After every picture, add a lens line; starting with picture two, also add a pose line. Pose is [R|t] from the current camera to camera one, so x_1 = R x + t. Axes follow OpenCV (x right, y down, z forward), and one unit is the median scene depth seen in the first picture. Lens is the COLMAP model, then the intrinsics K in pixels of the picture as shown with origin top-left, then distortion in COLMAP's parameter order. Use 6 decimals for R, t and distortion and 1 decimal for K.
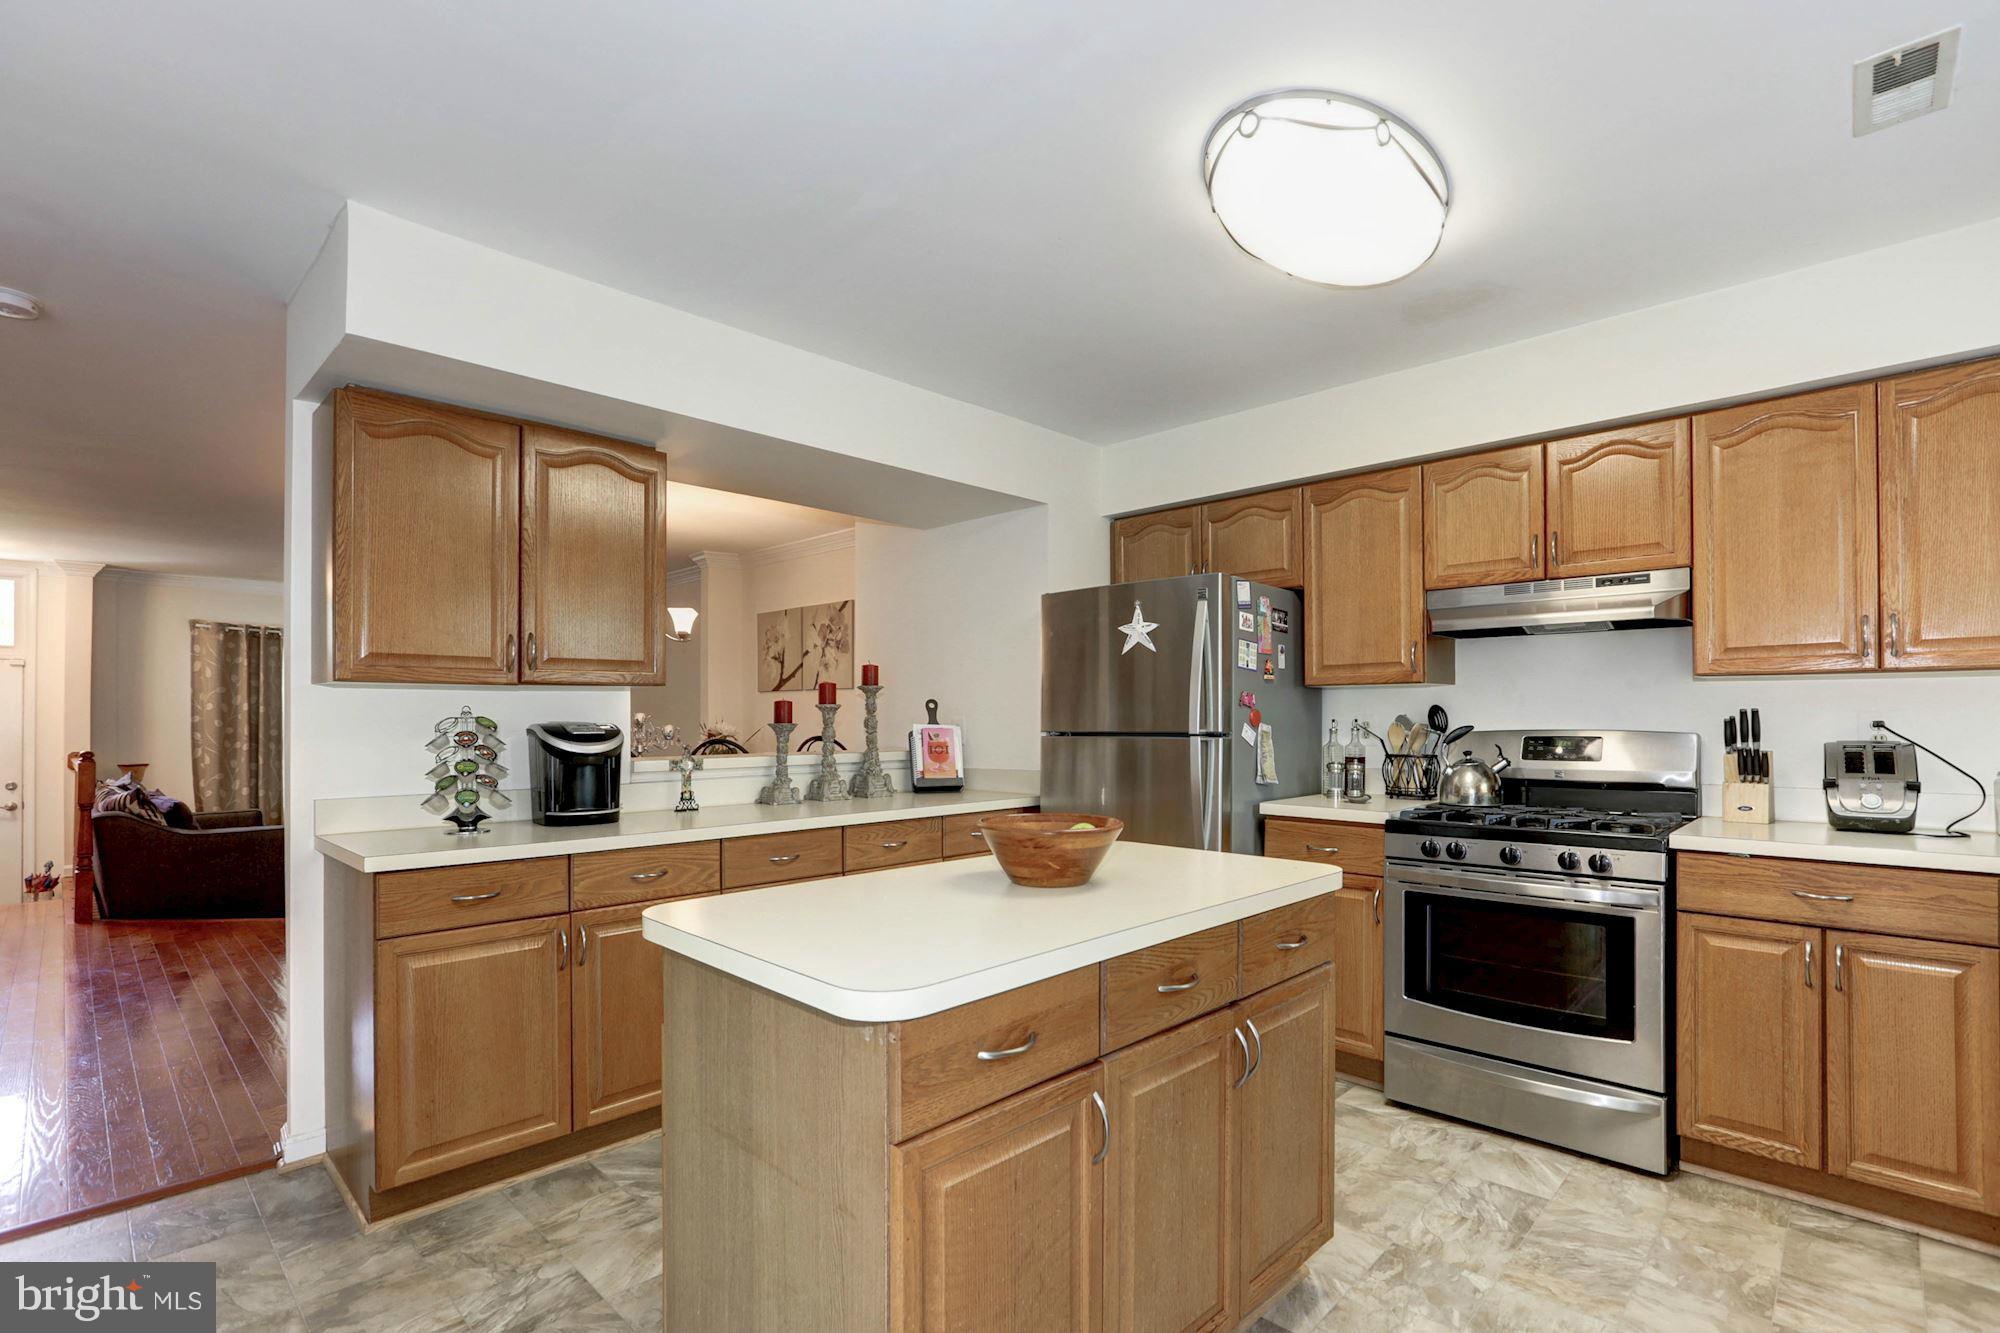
lens RADIAL K [[947.3, 0, 1006.3], [0, 947.3, 714.3], [0, 0, 1]] dist [-0.034901, 0.018090]
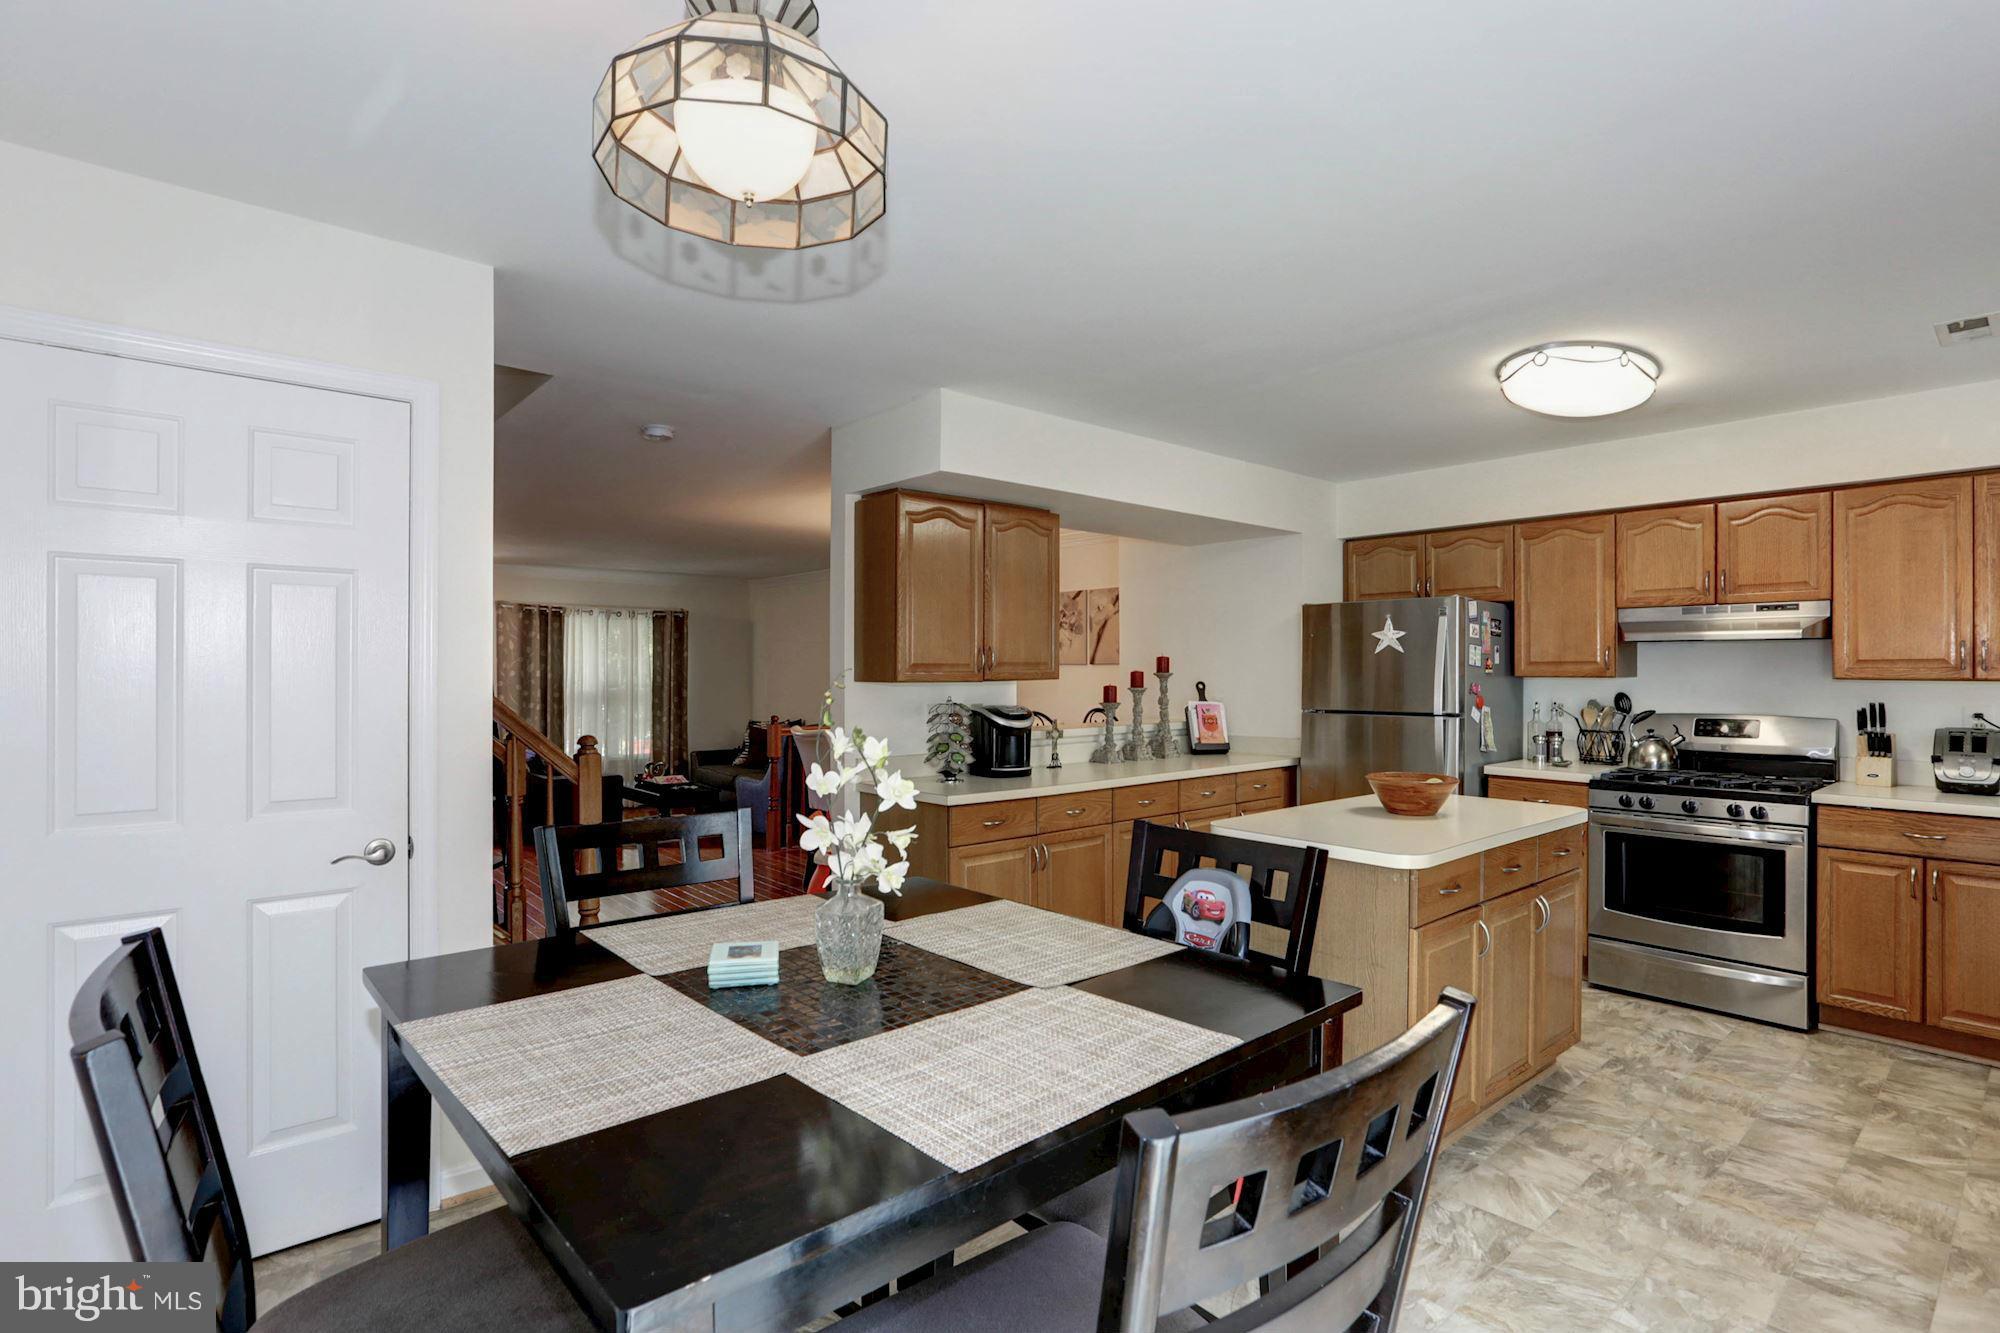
lens RADIAL K [[975.9, 0, 996.5], [0, 975.9, 673.6], [0, 0, 1]] dist [-0.017036, 0.010178]
pose [[0.995681, 0.002853, -0.092797, -0.314993], [-0.002073, 0.999962, 0.008498, -0.051068], [0.092818, -0.008269, 0.995649, -0.470583]]
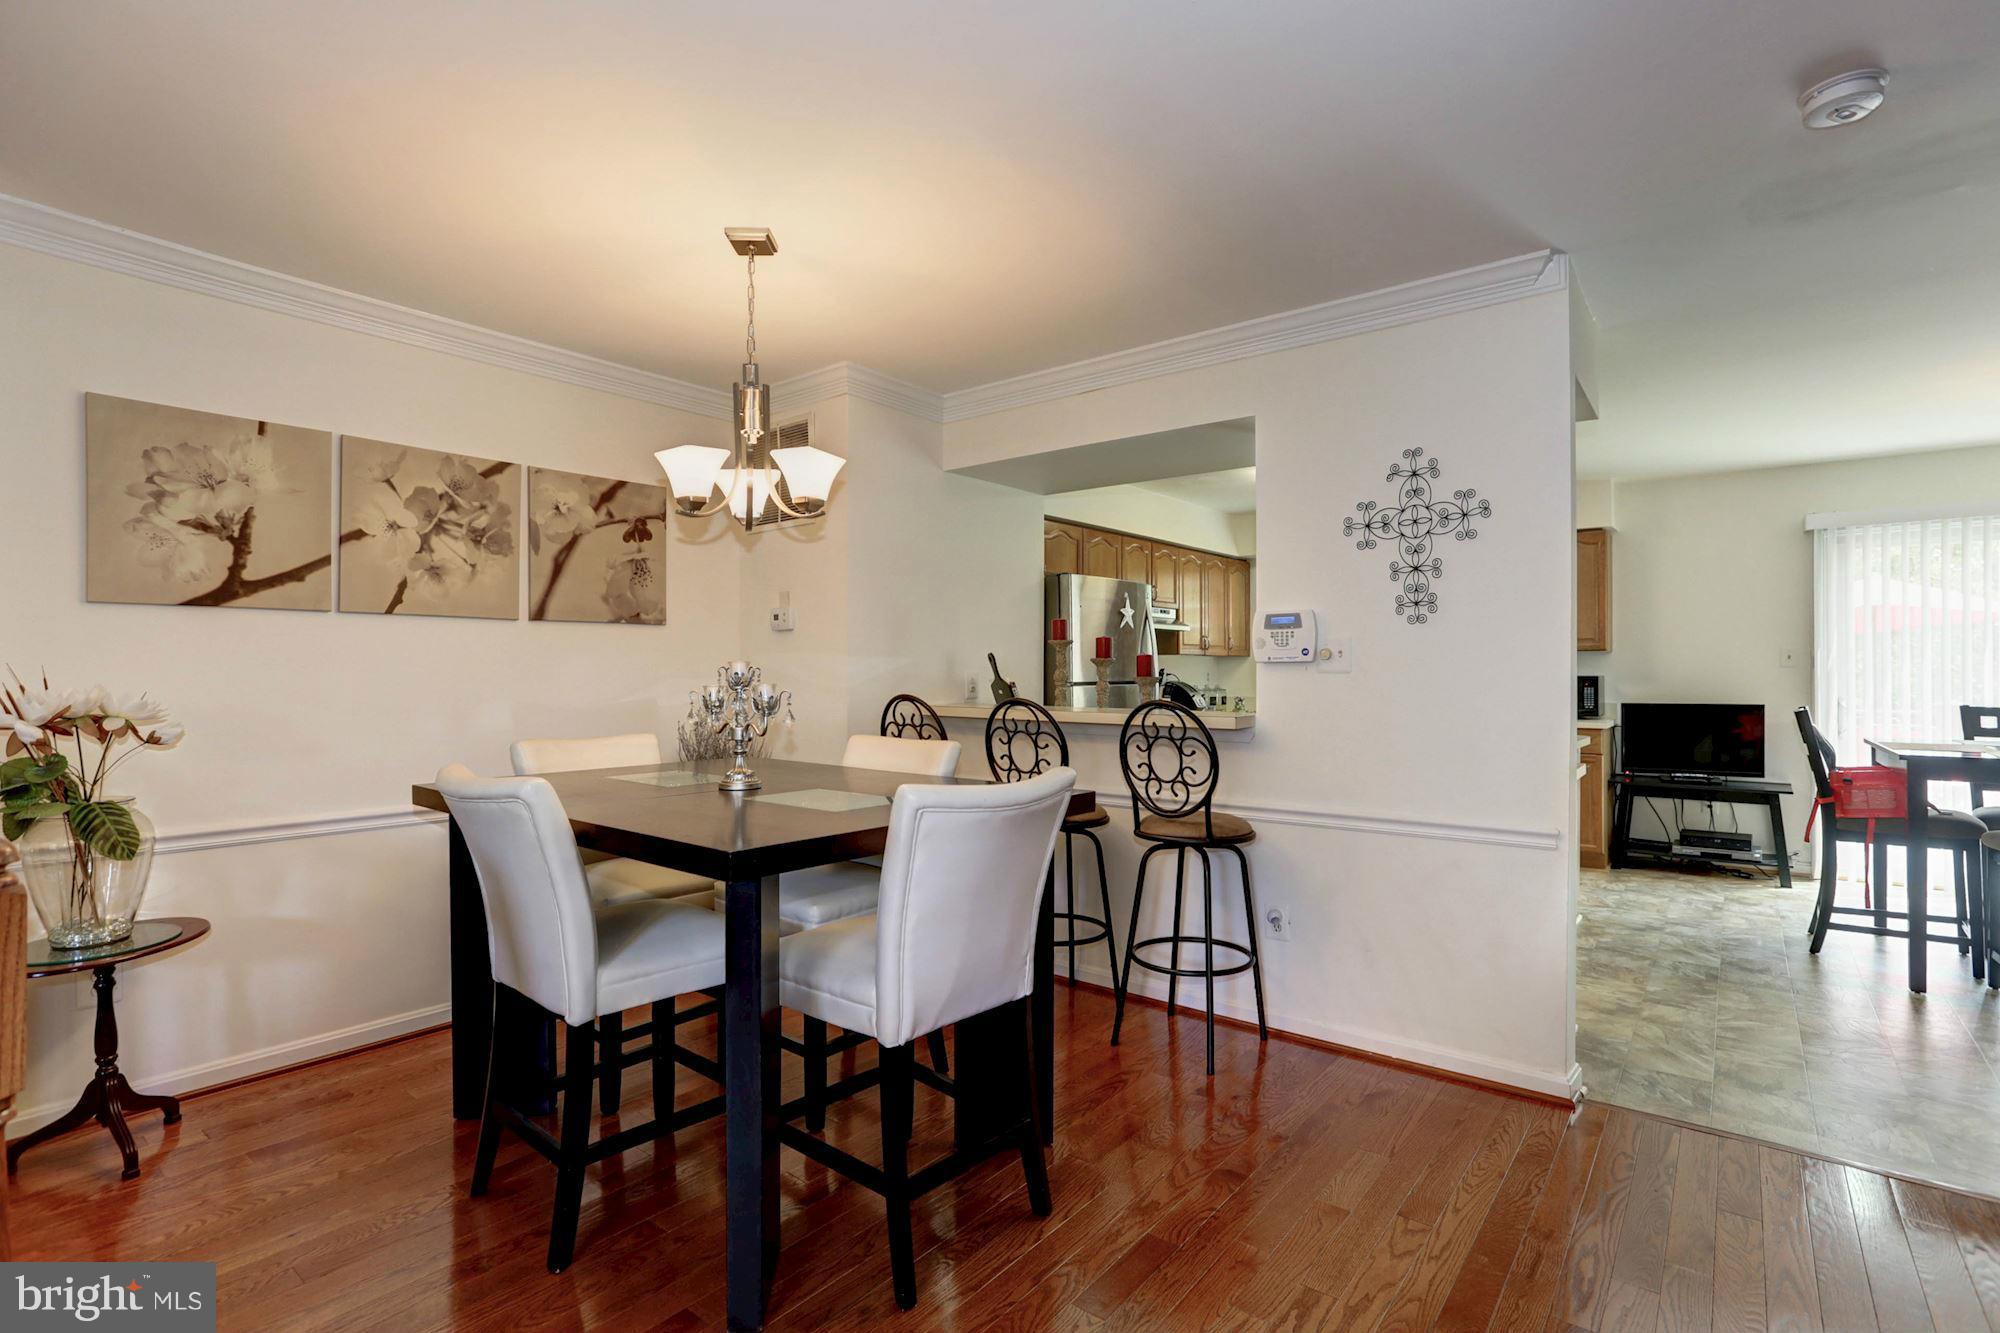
lens RADIAL K [[975.9, 0, 996.5], [0, 975.9, 673.6], [0, 0, 1]] dist [-0.017036, 0.010178]
pose [[-0.111849, -0.000487, 0.993725, -1.523382], [-0.002123, 0.999998, 0.000251, 0.007773], [-0.993723, -0.002082, -0.111850, 1.532175]]
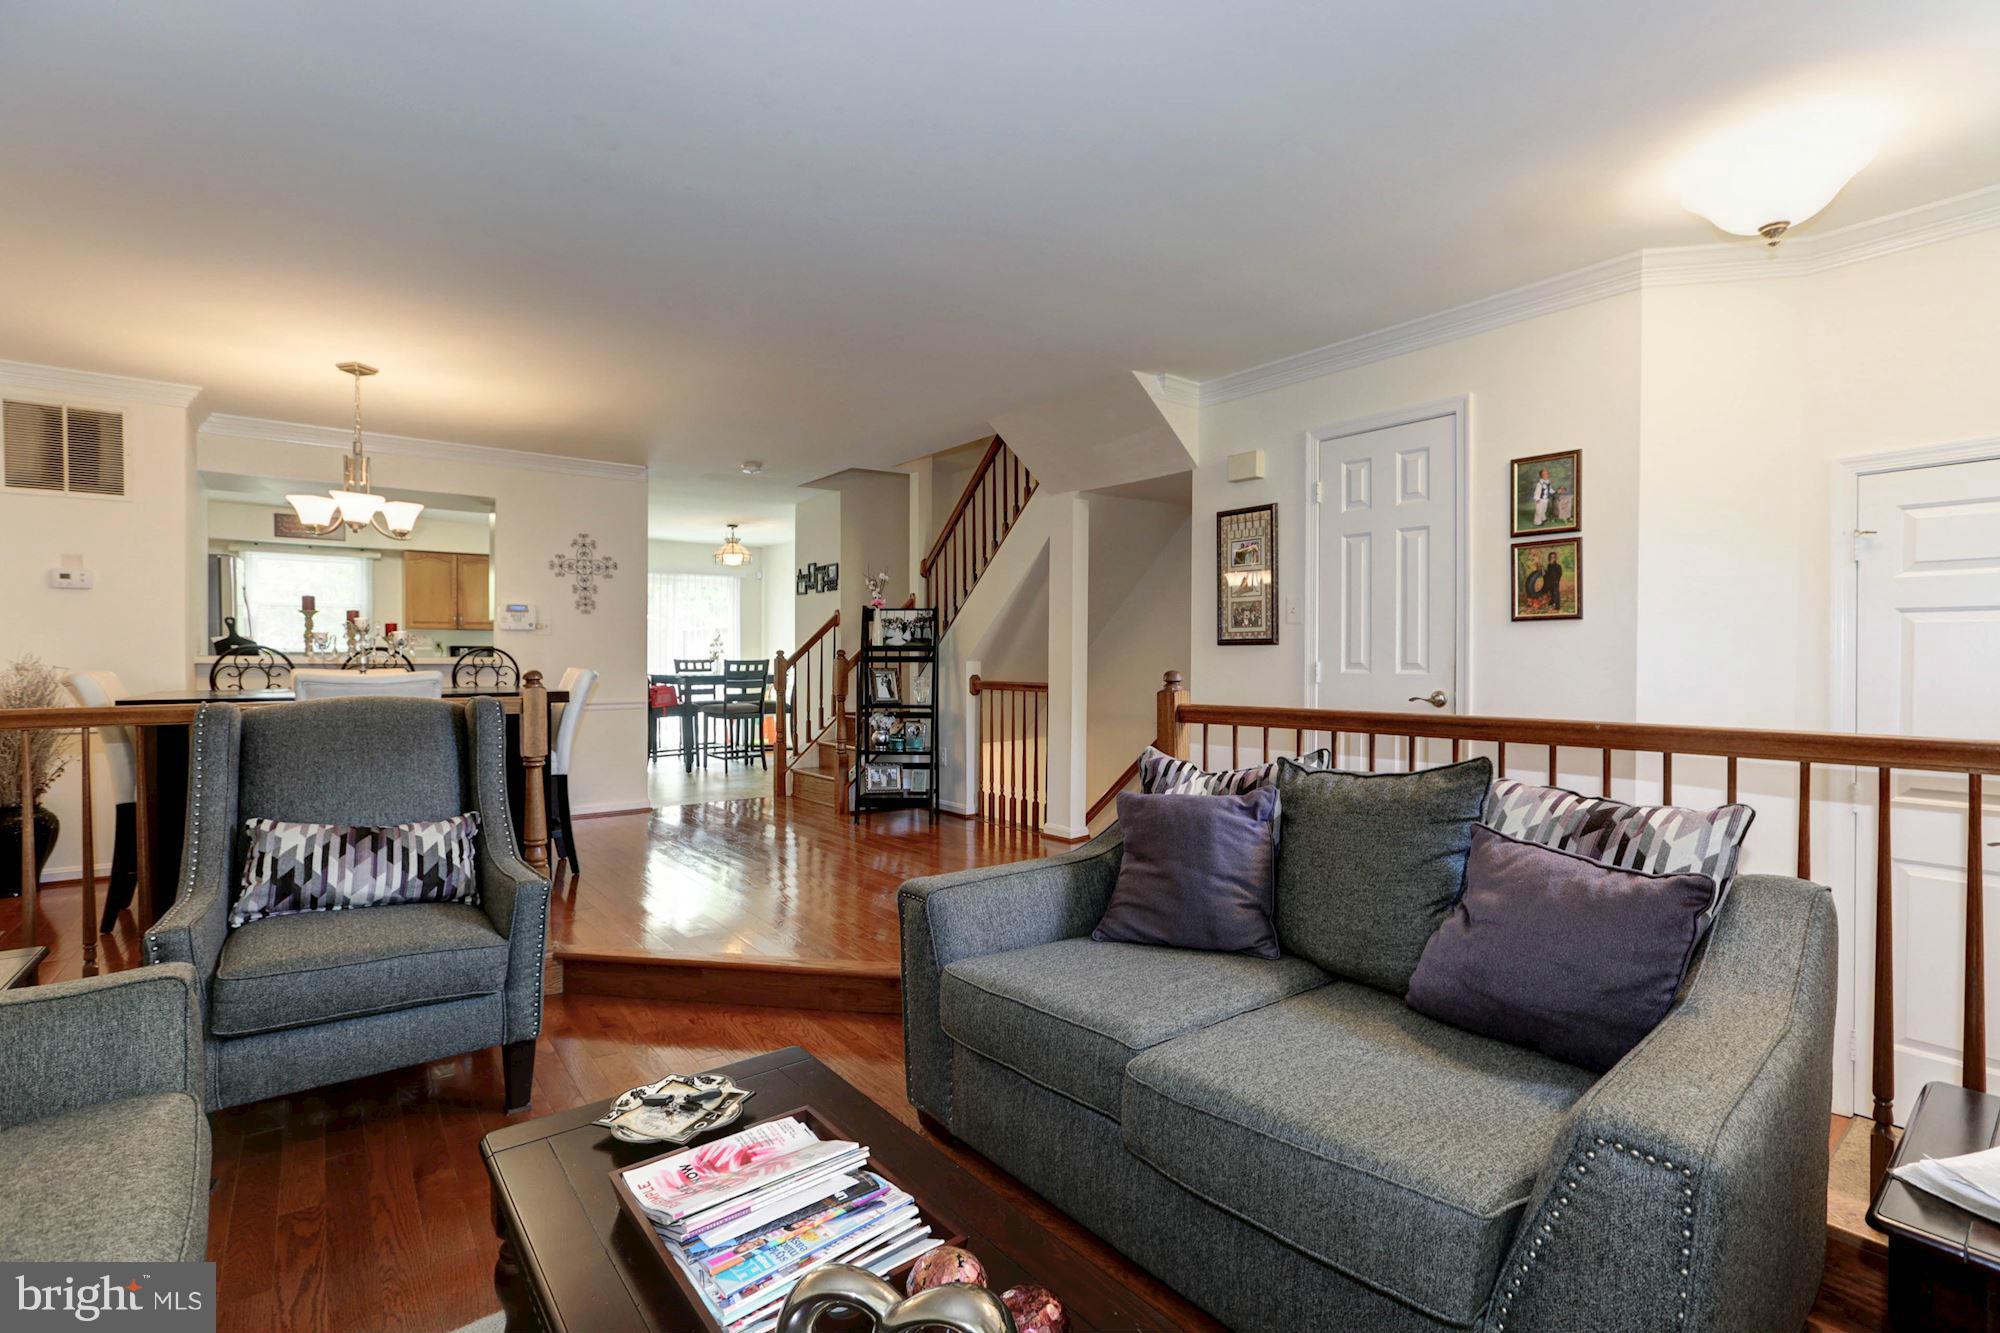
lens RADIAL K [[902.6, 0, 995.4], [0, 902.6, 646.3], [0, 0, 1]] dist [-0.001557, 0.000117]
pose [[-0.992422, 0.006131, 0.122724, -1.761242], [0.003780, 0.999805, -0.019385, 0.076755], [-0.122819, -0.018774, -0.992251, 3.001479]]
